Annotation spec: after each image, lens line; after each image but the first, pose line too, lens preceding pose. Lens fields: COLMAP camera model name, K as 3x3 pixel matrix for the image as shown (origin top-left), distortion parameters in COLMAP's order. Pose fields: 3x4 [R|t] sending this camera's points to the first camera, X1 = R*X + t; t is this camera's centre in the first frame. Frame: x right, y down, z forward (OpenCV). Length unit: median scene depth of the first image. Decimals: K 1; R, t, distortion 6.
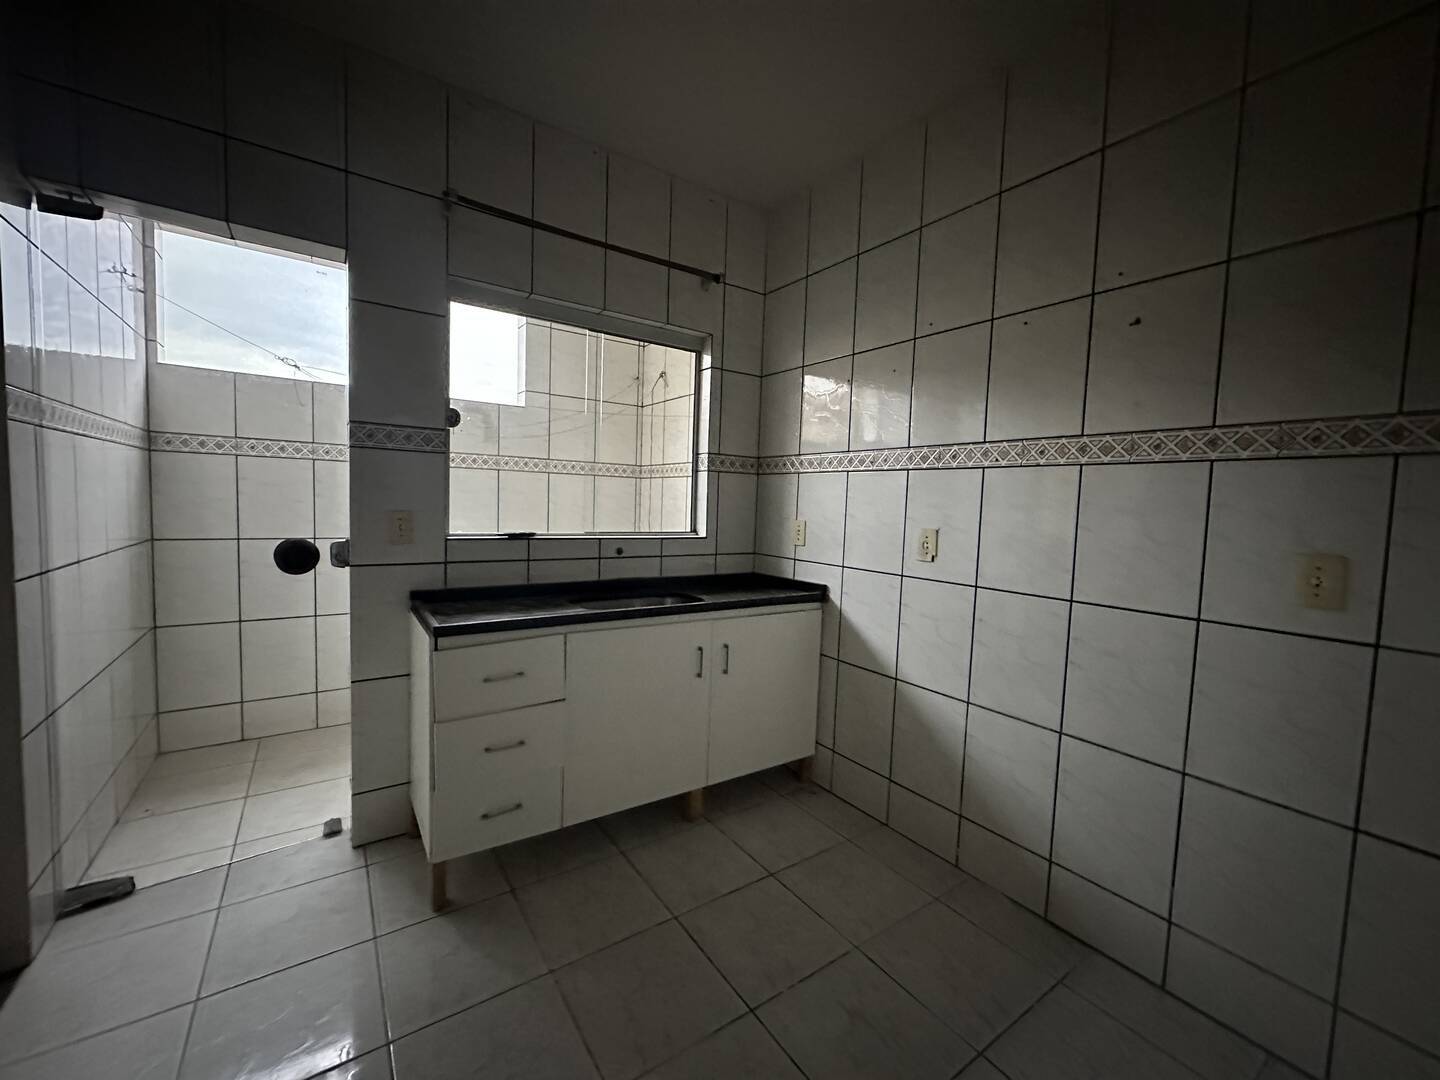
lens RADIAL K [[575.5, 0, 720.0], [0, 575.5, 540.0], [0, 0, 1]] dist [-0.000252, -0.000088]
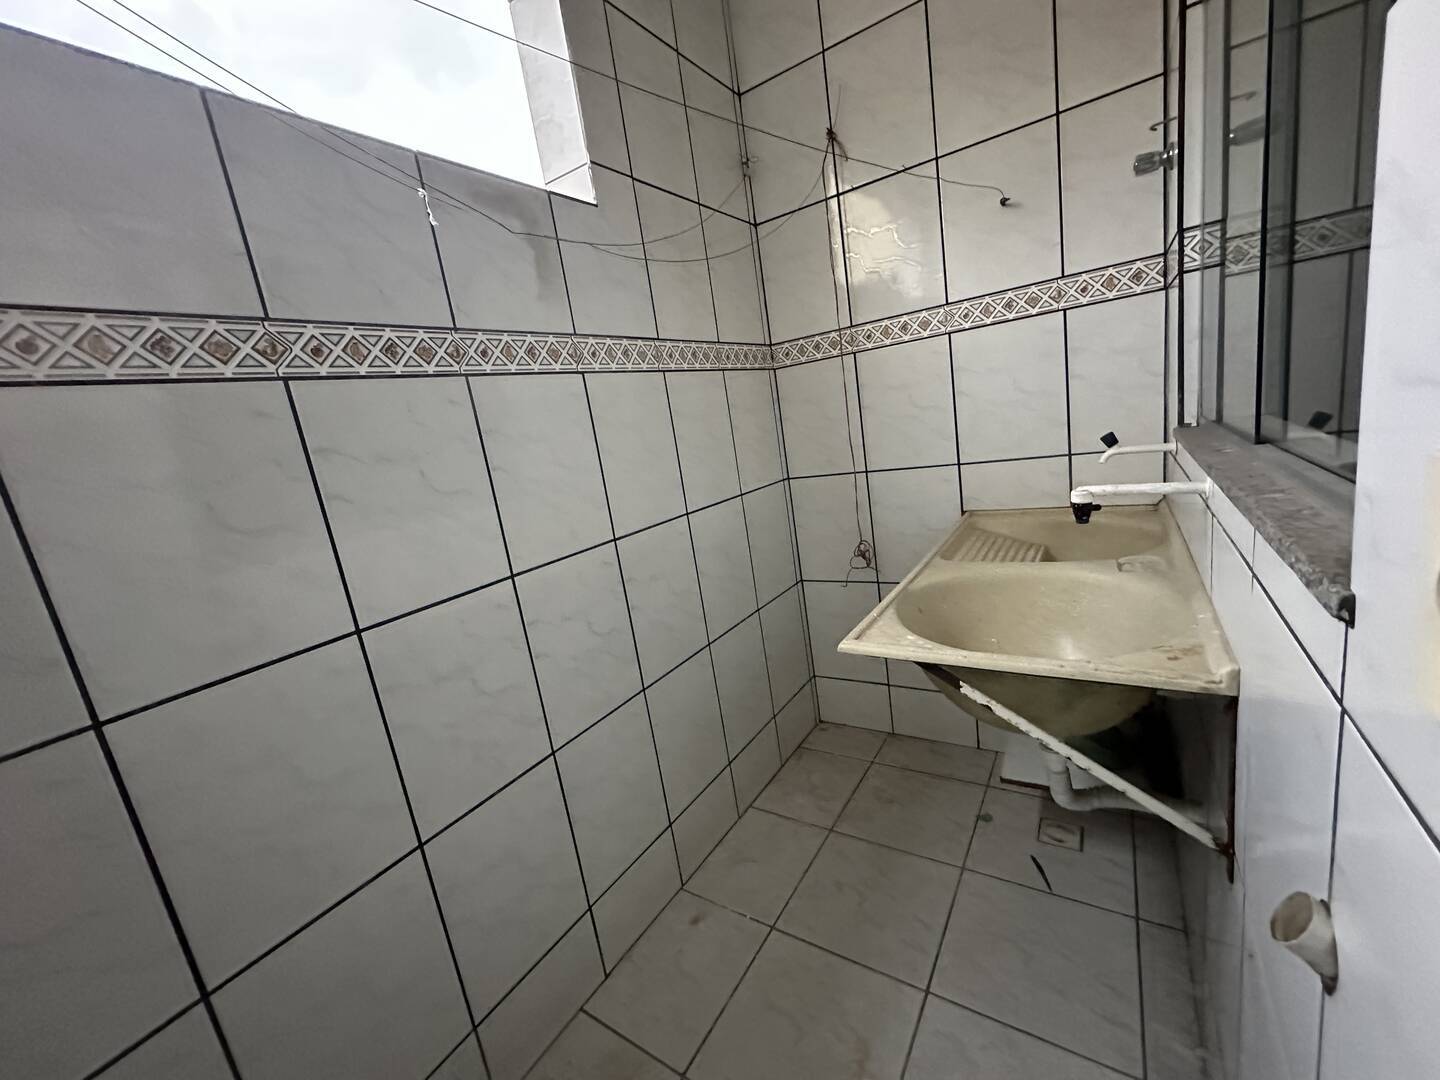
lens RADIAL K [[575.5, 0, 720.0], [0, 575.5, 540.0], [0, 0, 1]] dist [-0.000252, -0.000088]
pose [[0.910190, -0.245433, 0.333642, -0.234316], [0.206605, 0.967189, 0.147853, -0.025570], [-0.358983, -0.065642, 0.931033, 0.303300]]
